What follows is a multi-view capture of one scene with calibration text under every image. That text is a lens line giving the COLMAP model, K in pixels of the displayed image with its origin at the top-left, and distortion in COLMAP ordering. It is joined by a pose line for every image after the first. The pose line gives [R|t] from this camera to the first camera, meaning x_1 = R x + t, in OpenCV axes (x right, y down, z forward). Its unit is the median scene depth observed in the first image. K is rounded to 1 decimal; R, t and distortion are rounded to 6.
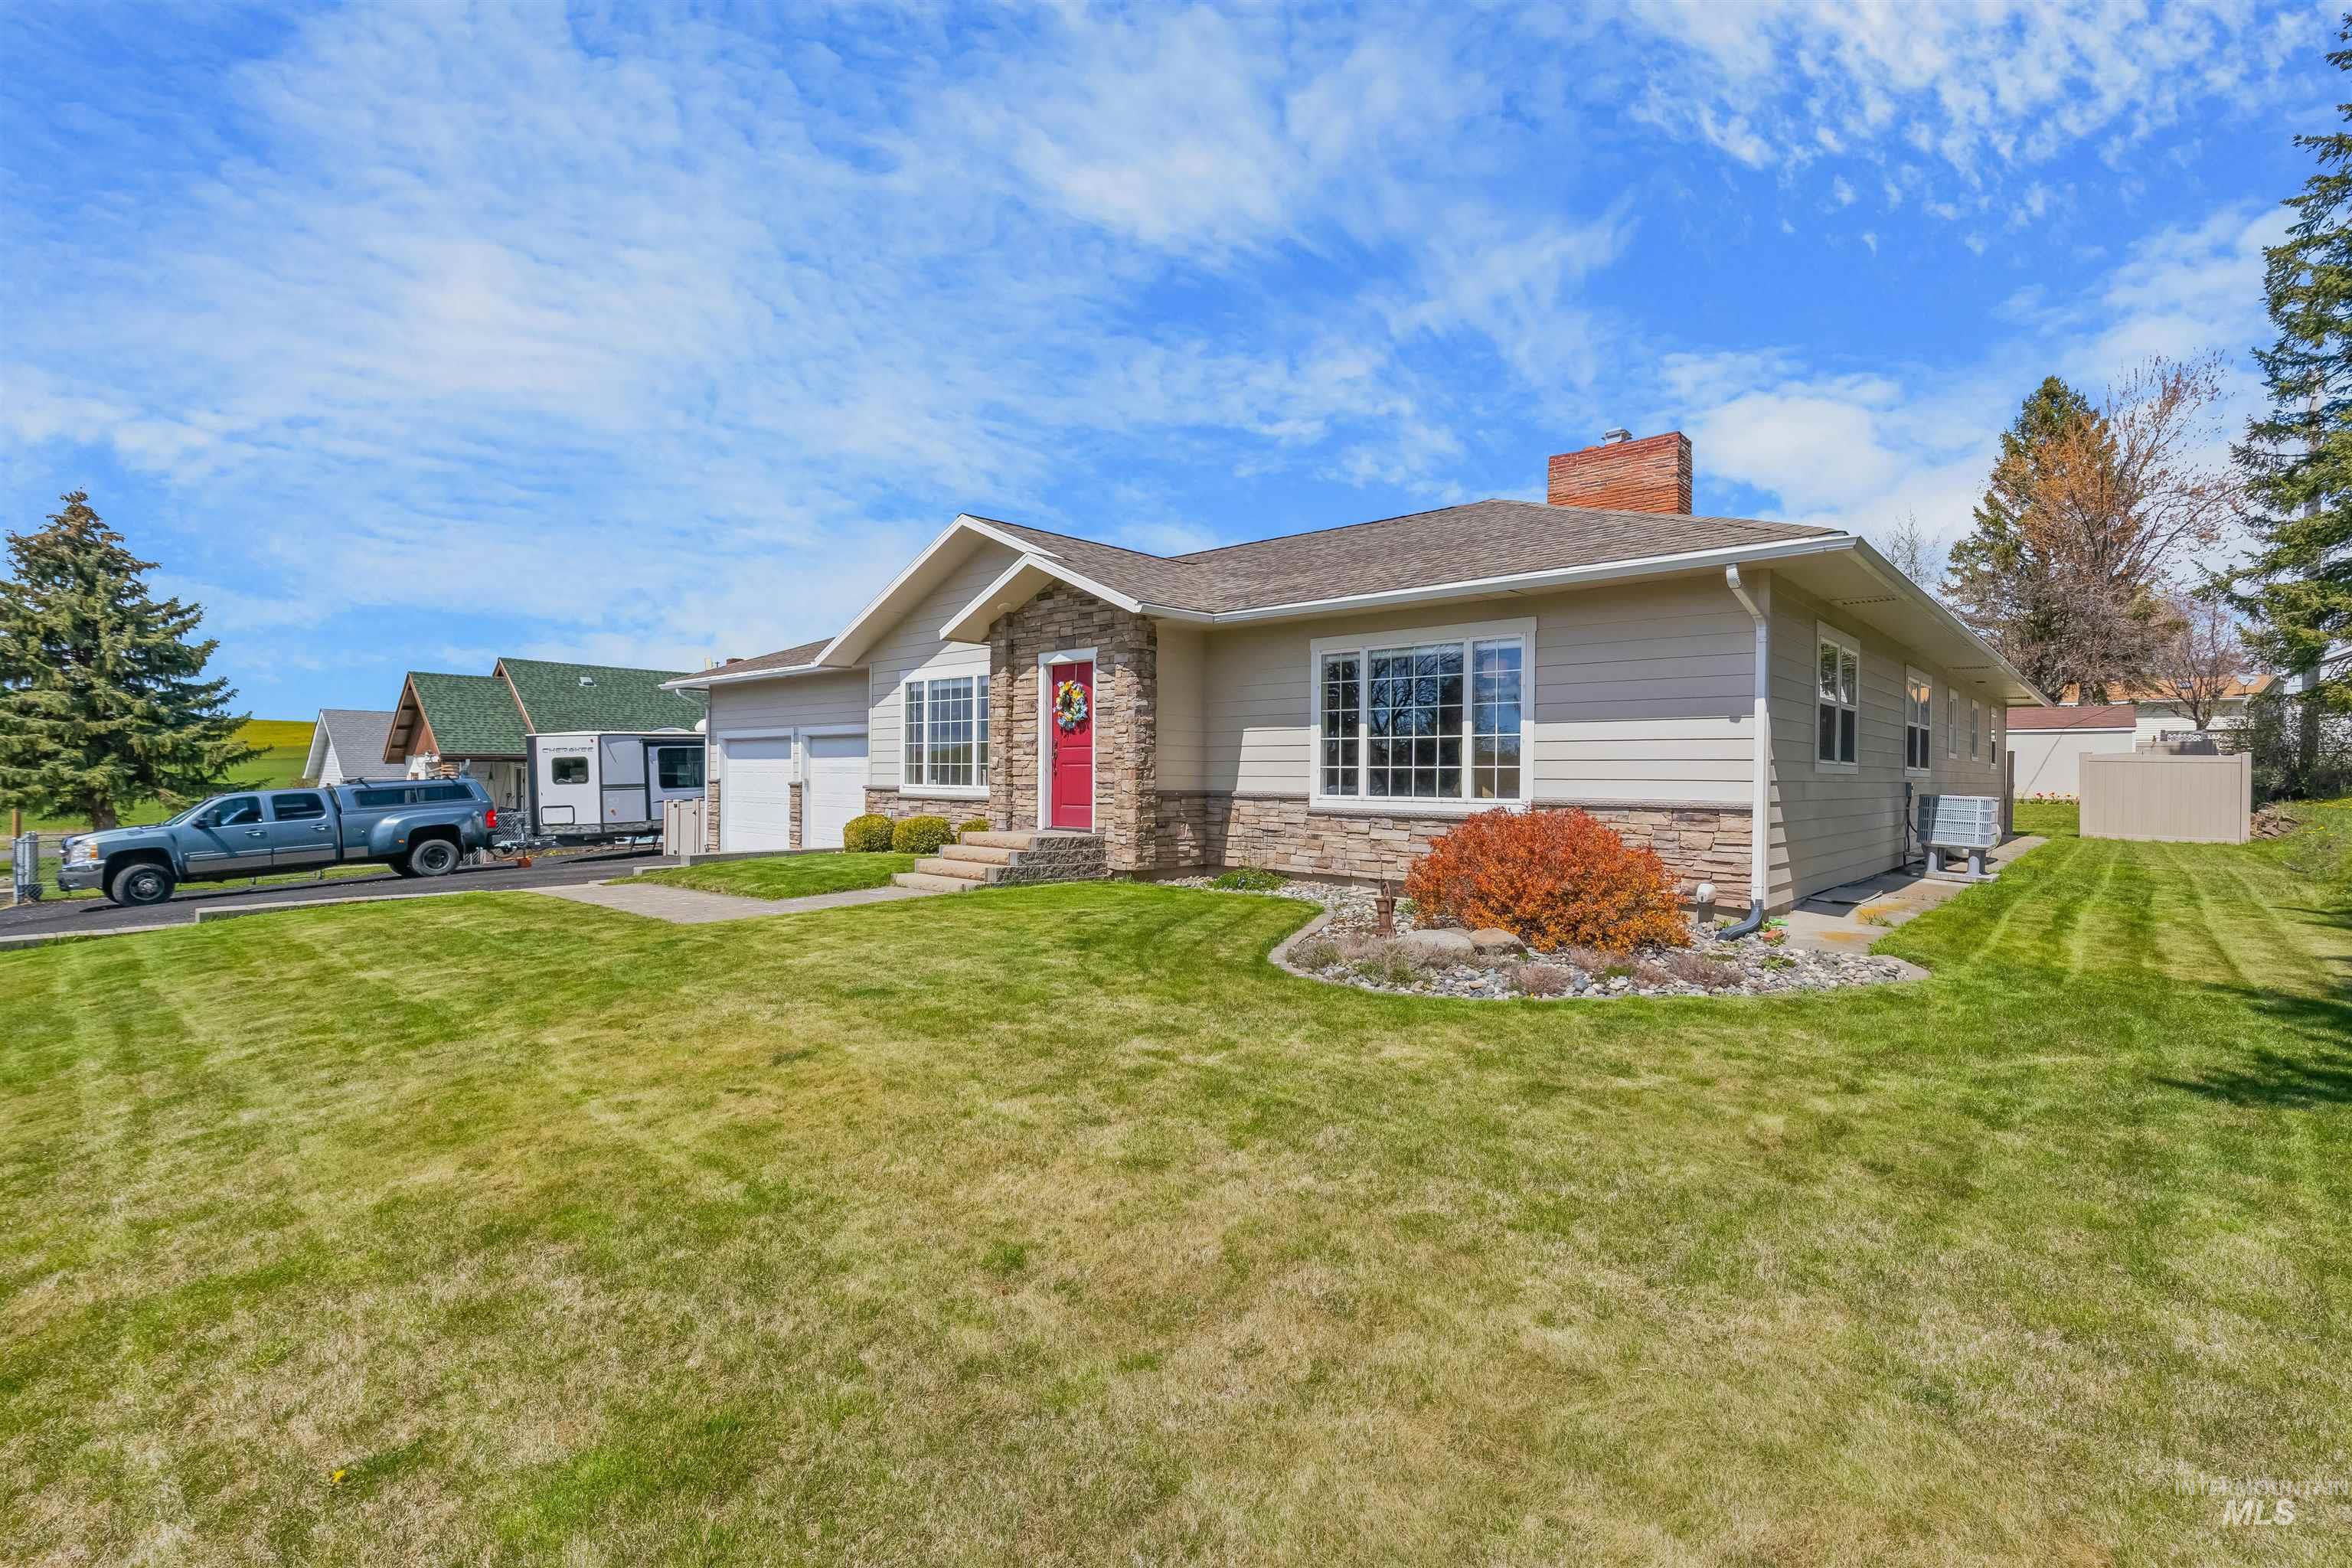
lens RADIAL K [[1053.6, 0, 1174.5], [0, 1053.6, 778.8], [0, 0, 1]] dist [-0.000620, -0.000361]
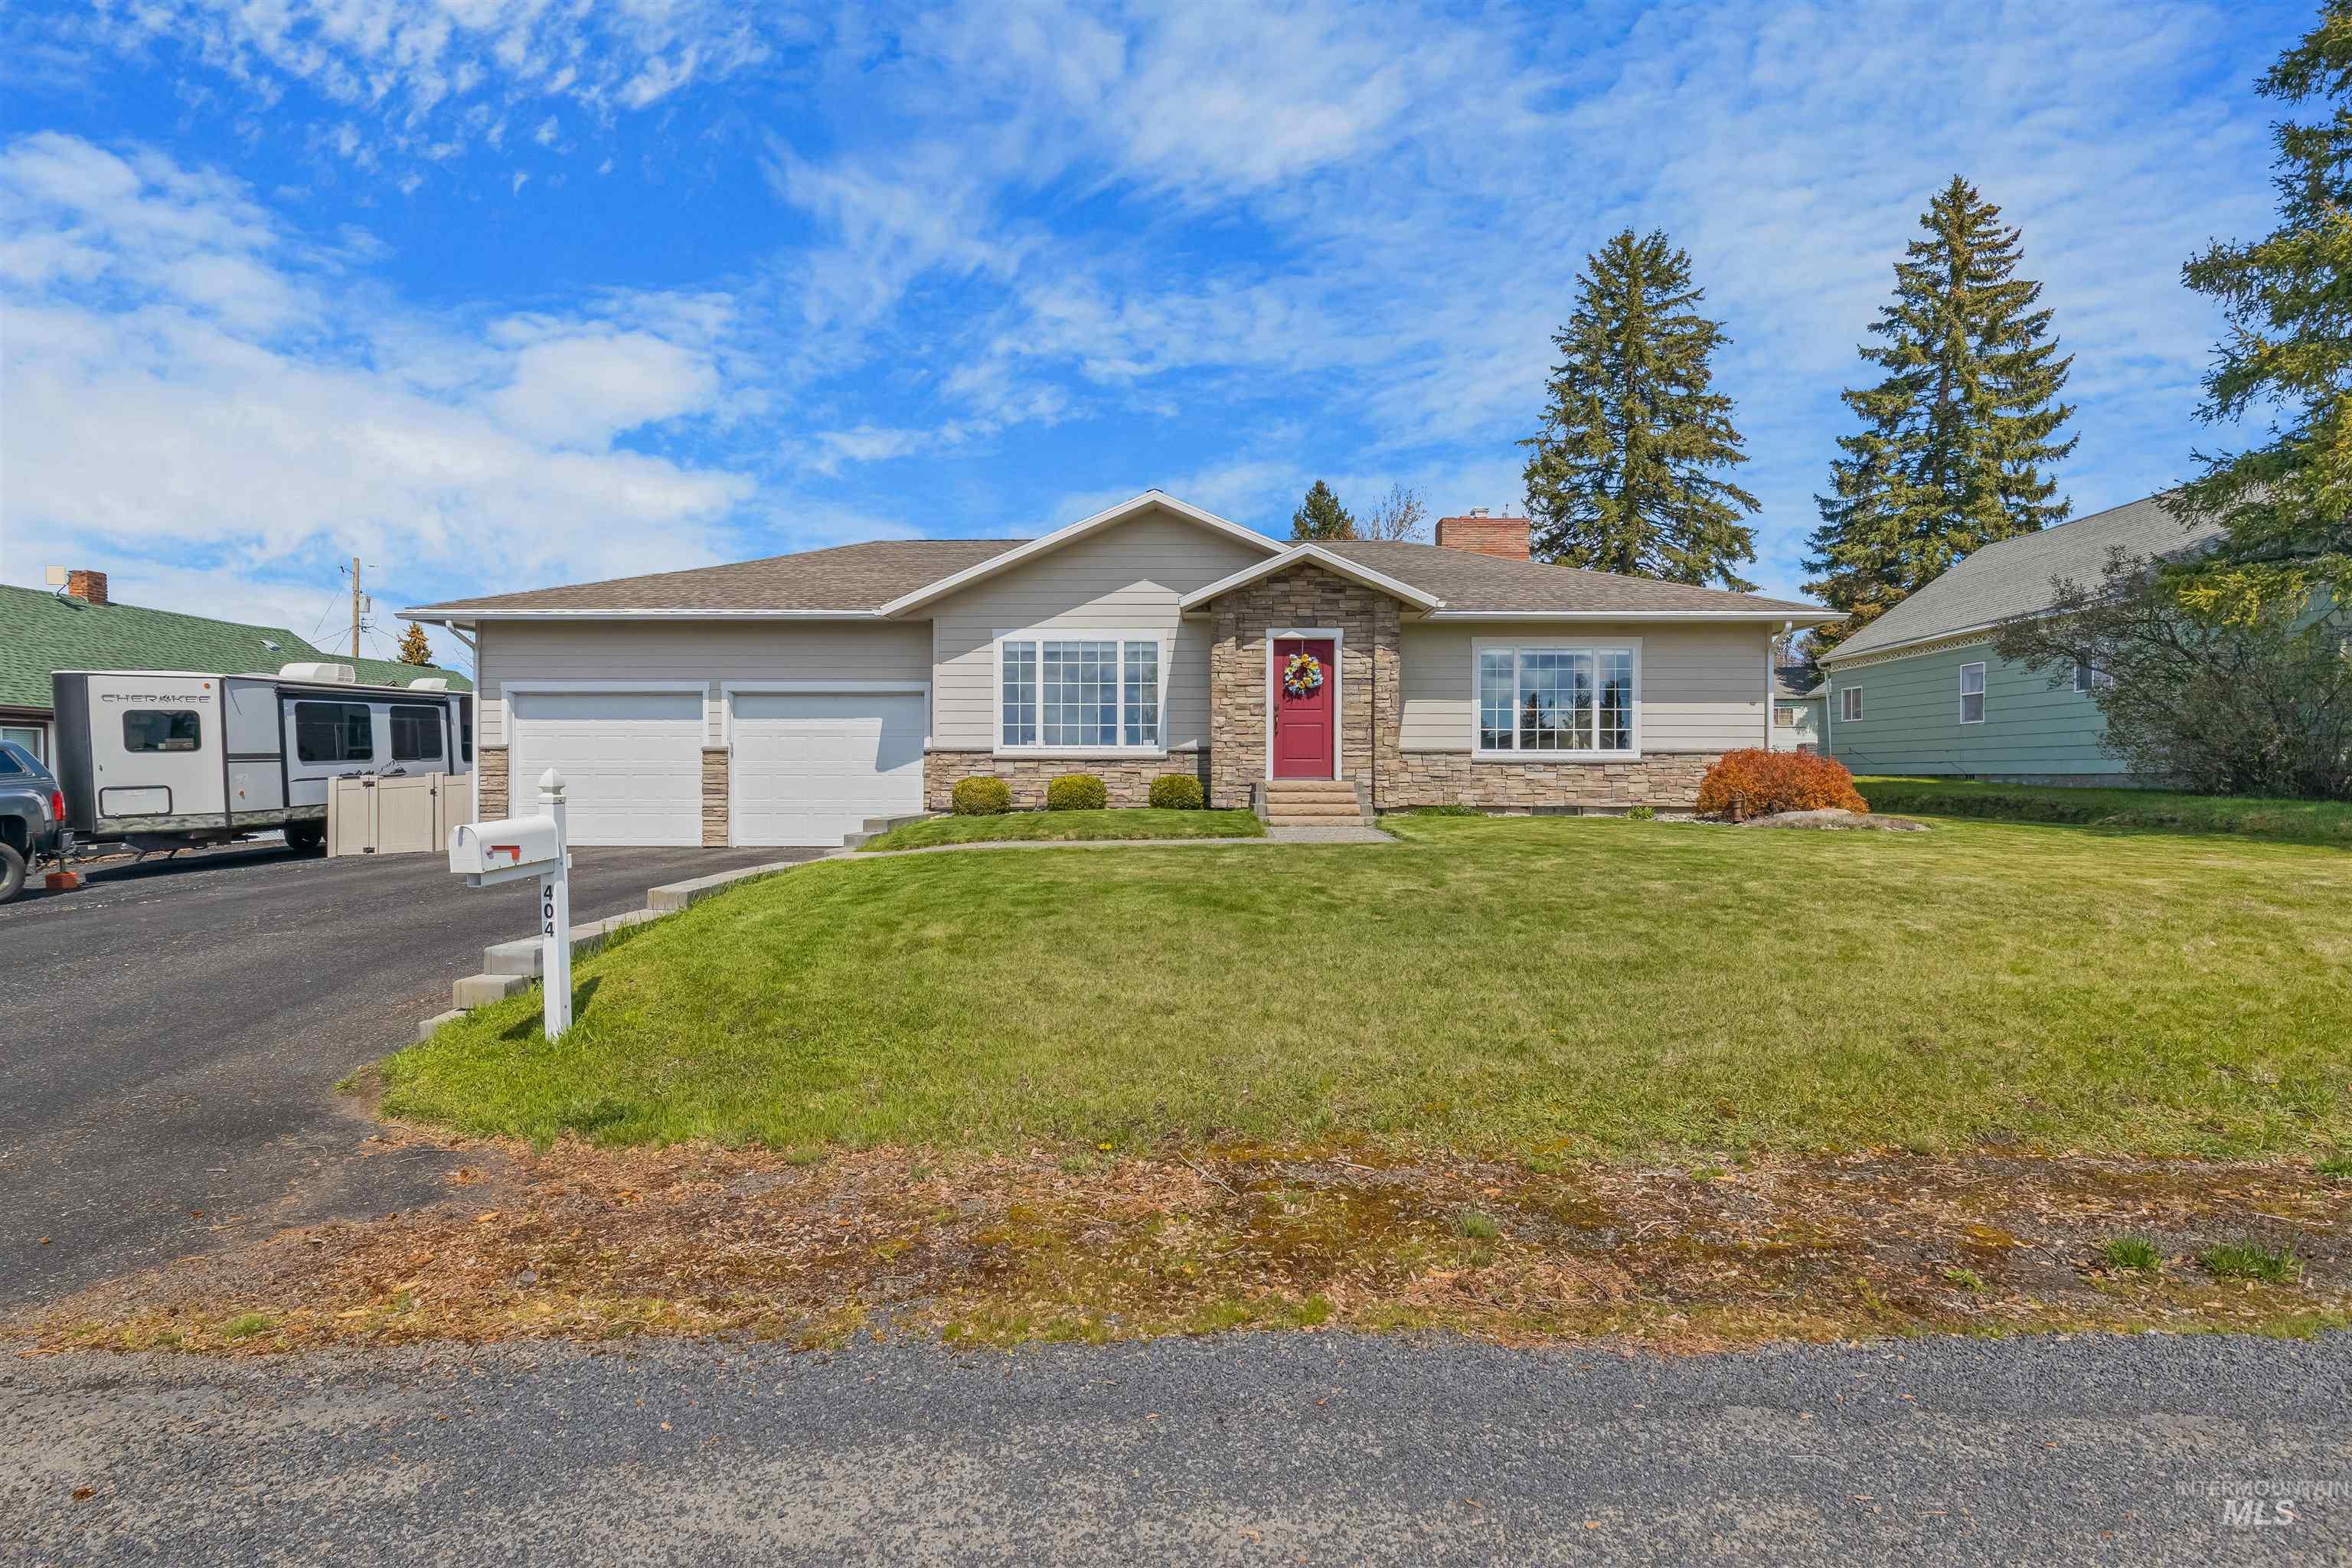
lens RADIAL K [[1070.3, 0, 1176.0], [0, 1070.3, 784.0], [0, 0, 1]] dist [-0.003734, -0.000646]
pose [[0.745635, -0.011518, 0.666255, -0.854293], [0.006335, 0.999928, 0.010198, 0.033968], [-0.666325, -0.003383, 0.745654, 0.165055]]
